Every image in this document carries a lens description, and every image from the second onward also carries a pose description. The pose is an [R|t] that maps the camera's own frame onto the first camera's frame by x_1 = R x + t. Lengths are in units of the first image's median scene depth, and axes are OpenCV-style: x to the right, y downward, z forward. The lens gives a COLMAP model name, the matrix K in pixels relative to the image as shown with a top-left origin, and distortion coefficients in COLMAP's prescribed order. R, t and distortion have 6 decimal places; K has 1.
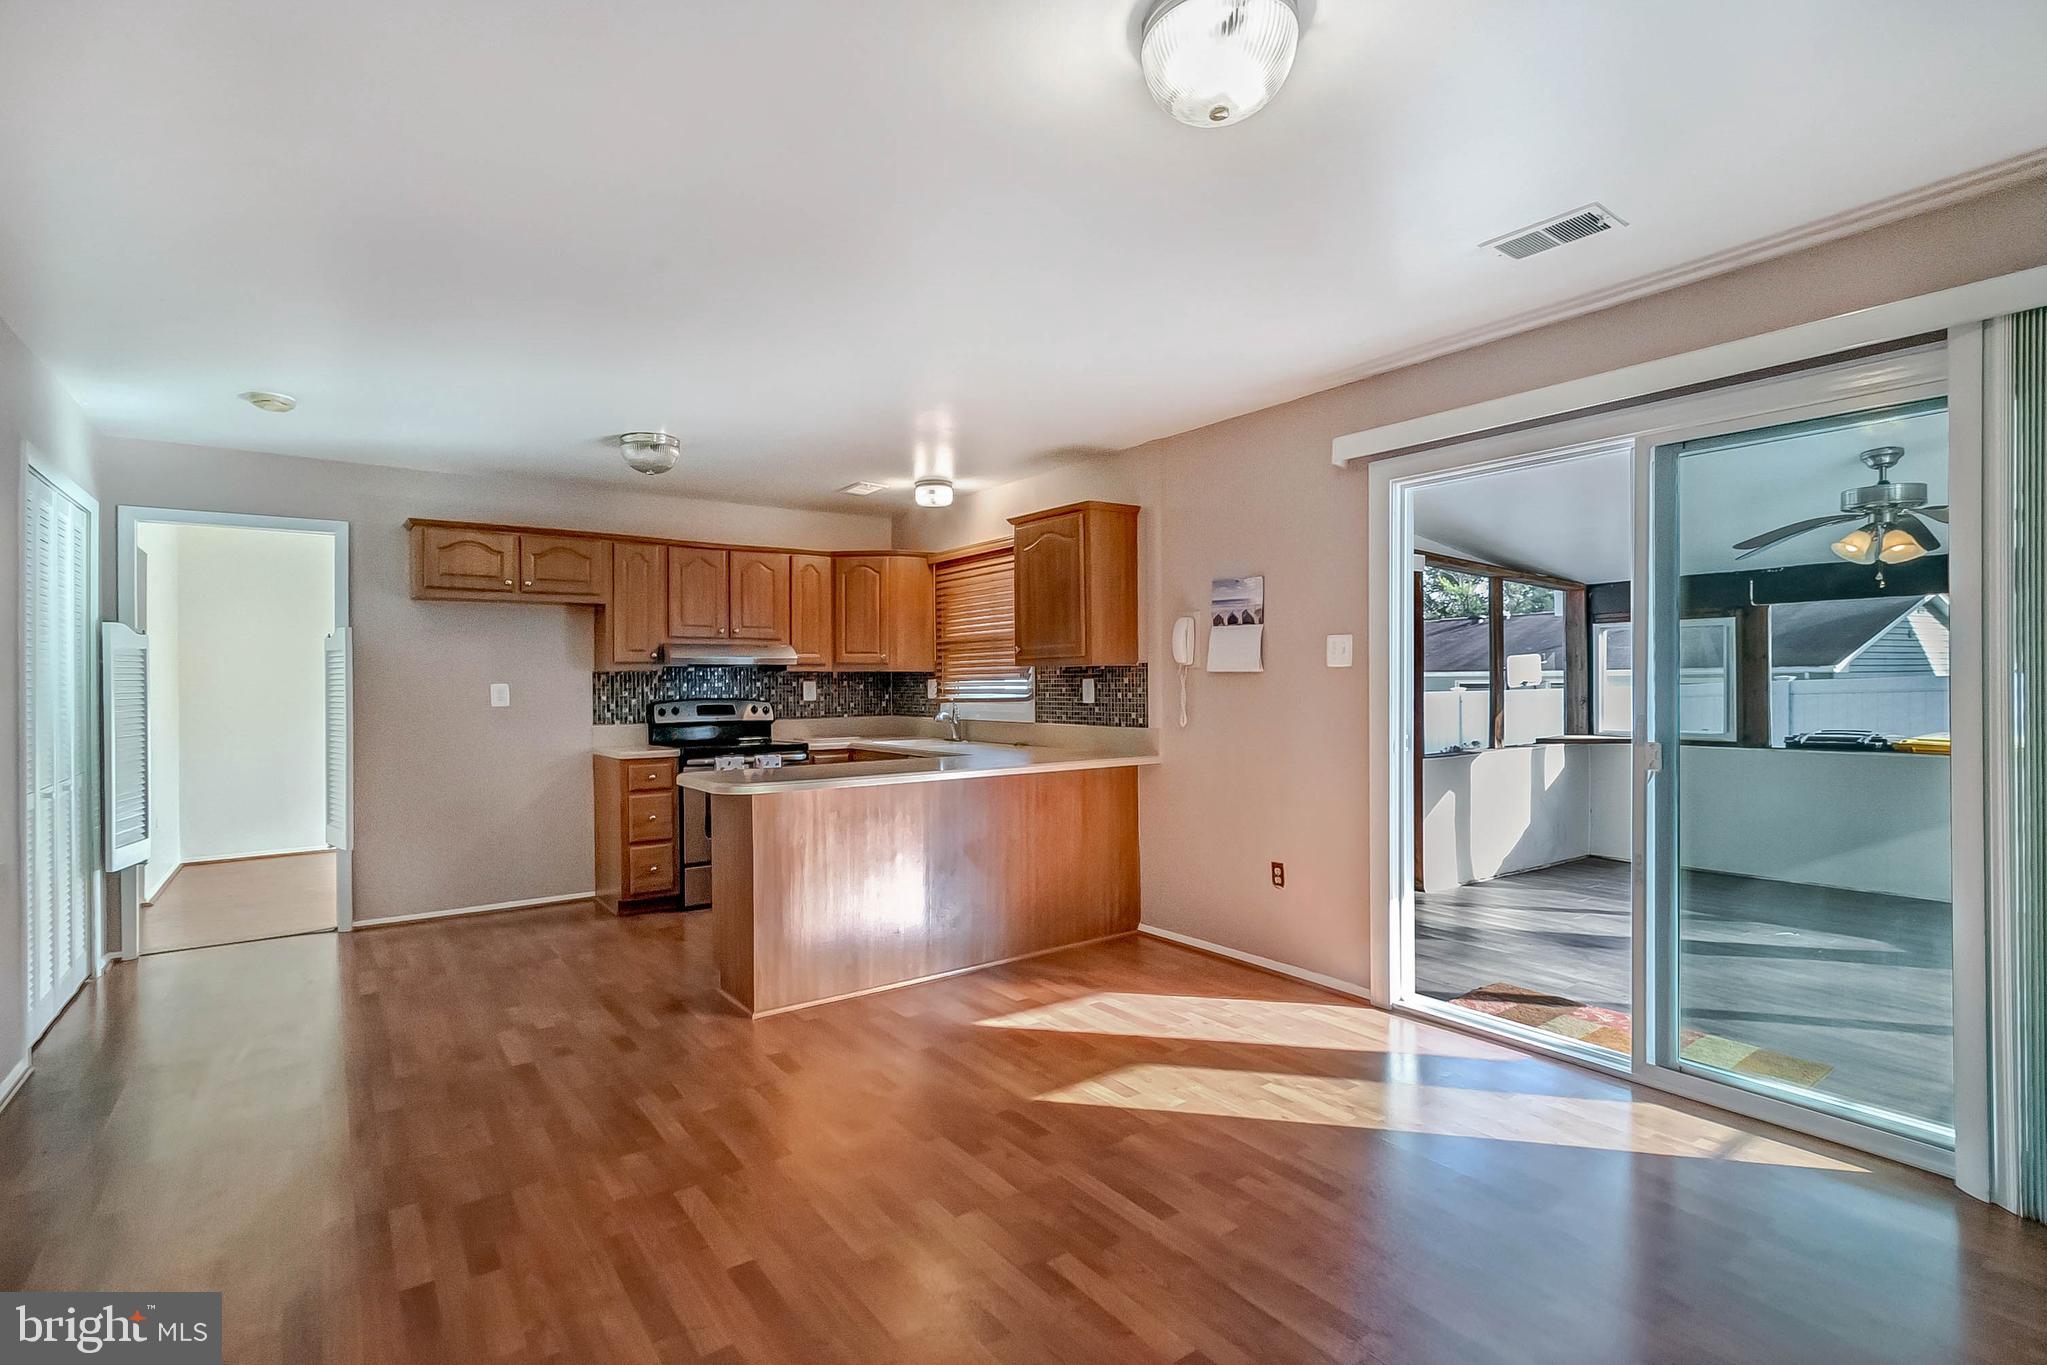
lens RADIAL K [[935.2, 0, 1007.2], [0, 935.2, 690.2], [0, 0, 1]] dist [0.000776, 0.000239]
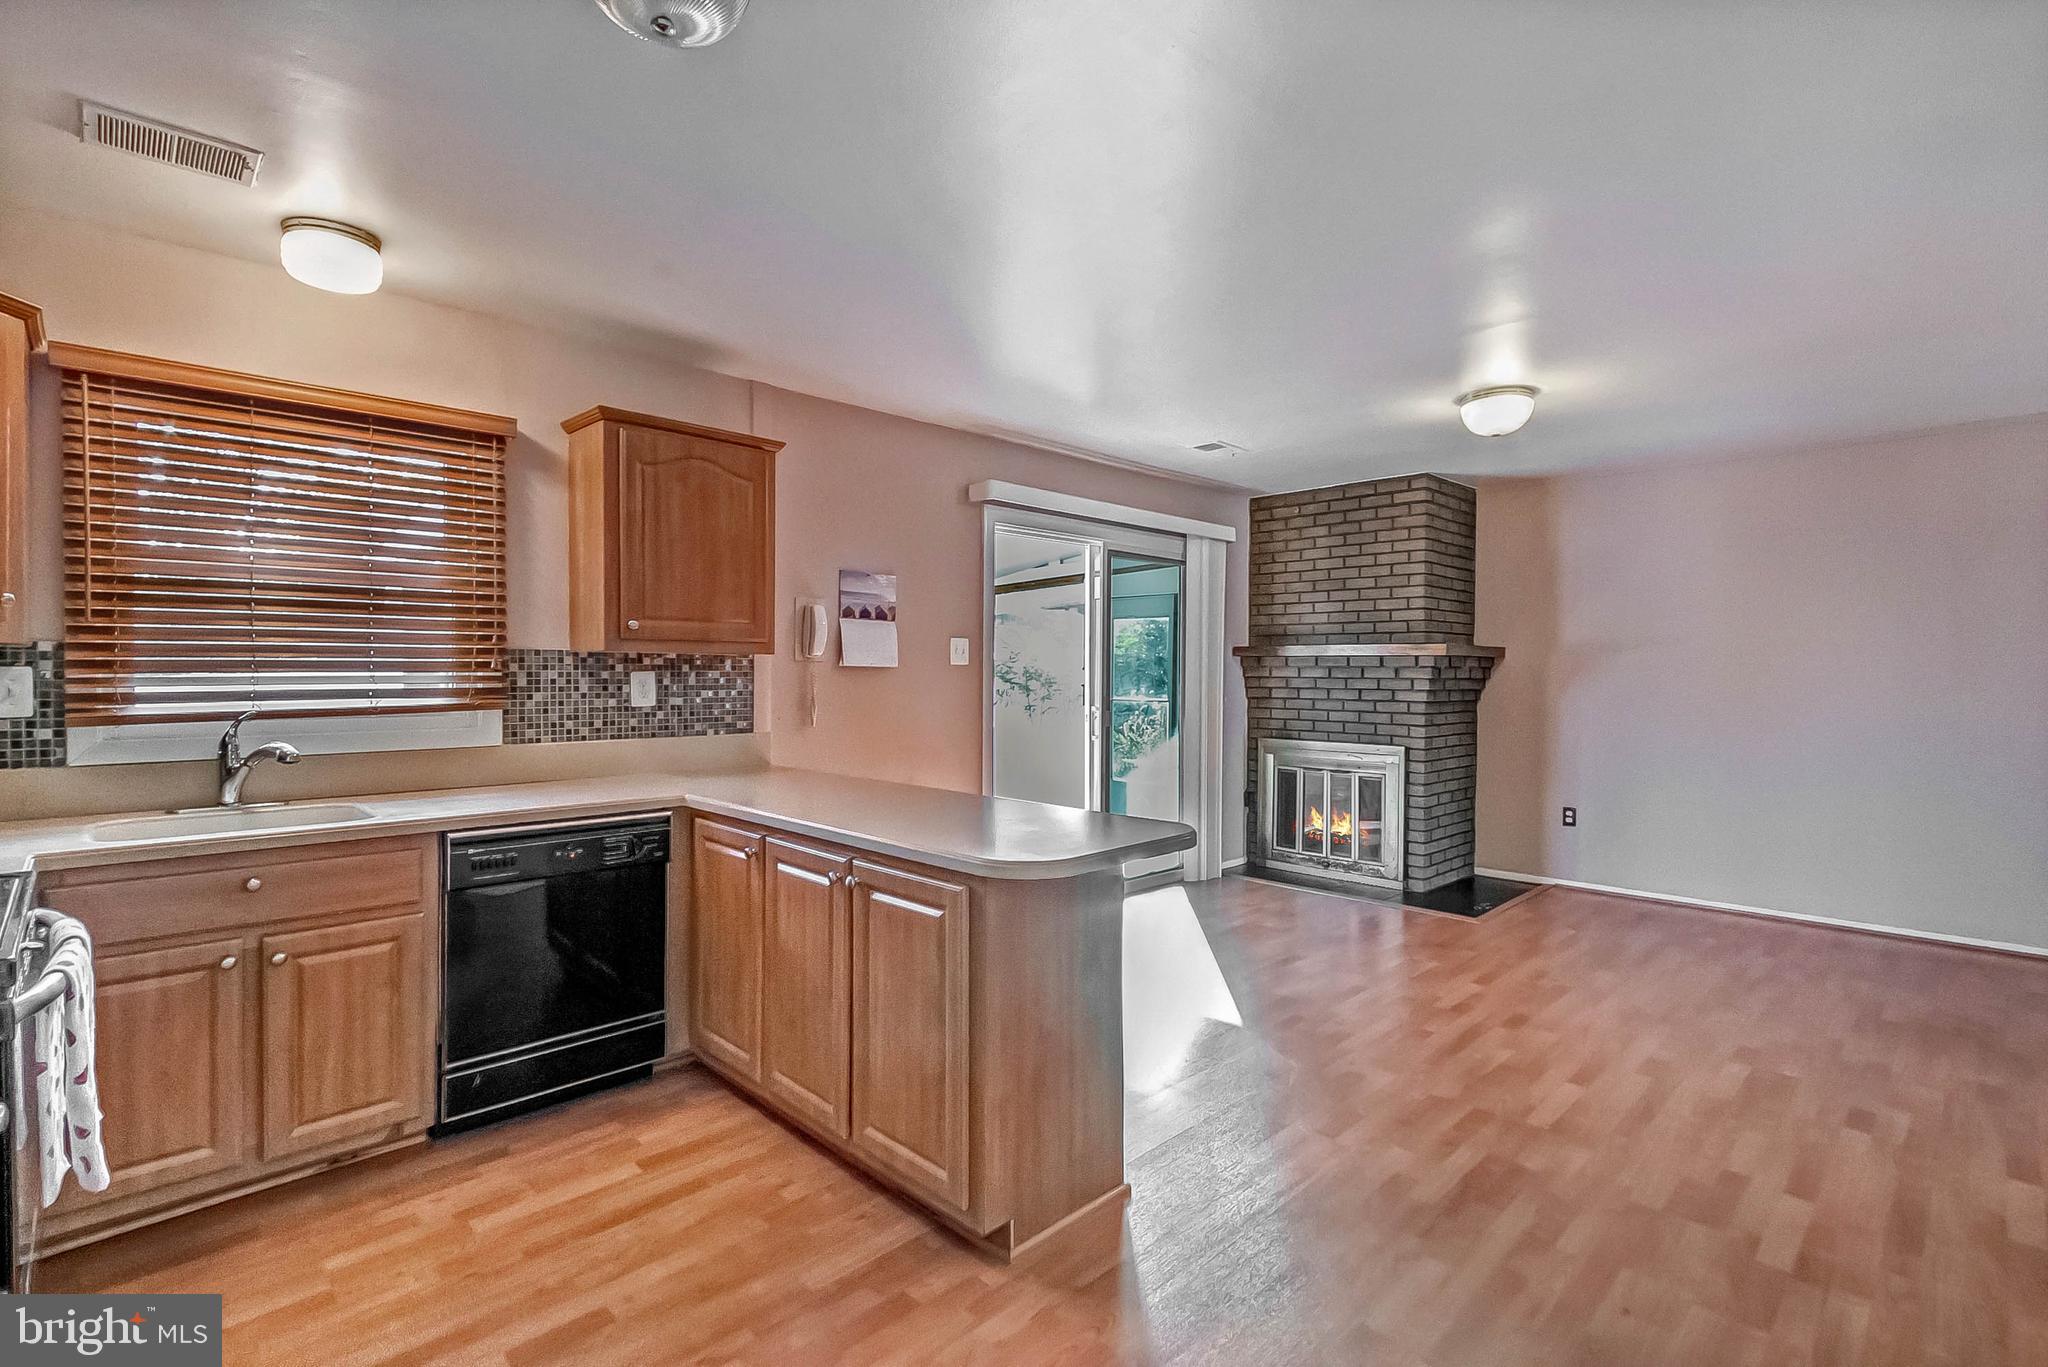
lens RADIAL K [[956.5, 0, 1007.4], [0, 956.5, 679.0], [0, 0, 1]] dist [0.005192, 0.000507]
pose [[-0.137725, -0.000740, 0.990470, -0.690762], [0.006998, 0.999974, 0.001721, -0.006117], [-0.990446, 0.007169, -0.137717, 0.878527]]
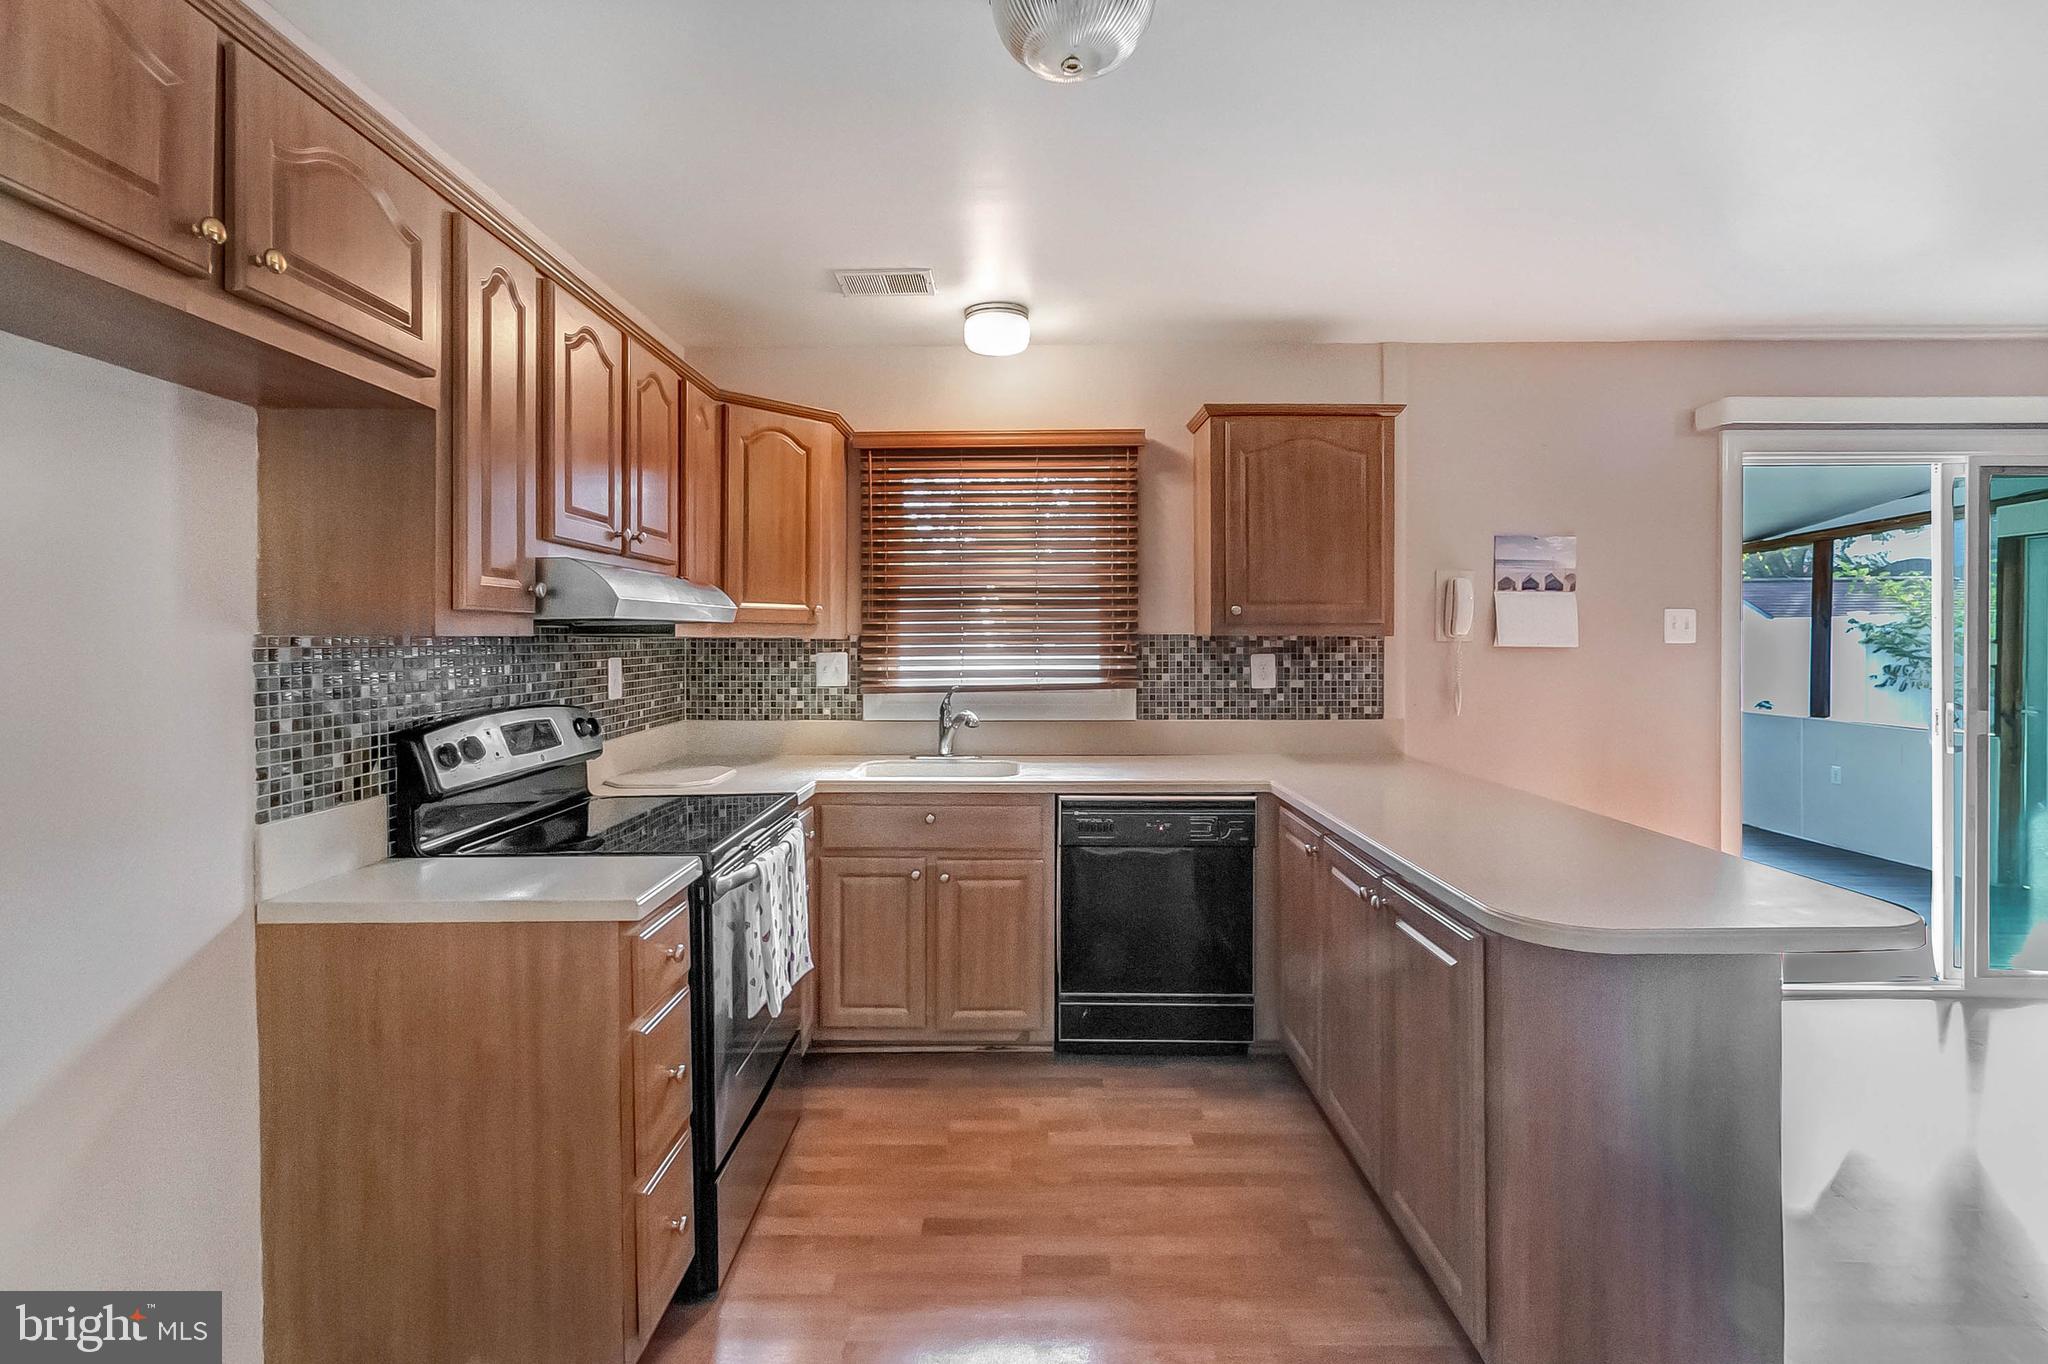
lens RADIAL K [[961.5, 0, 1012.9], [0, 961.5, 637.7], [0, 0, 1]] dist [0.002501, 0.000168]
pose [[0.601948, 0.006614, 0.798508, -0.640232], [0.005024, 0.999915, -0.012070, -0.017523], [-0.798520, 0.011277, 0.601863, 0.755848]]
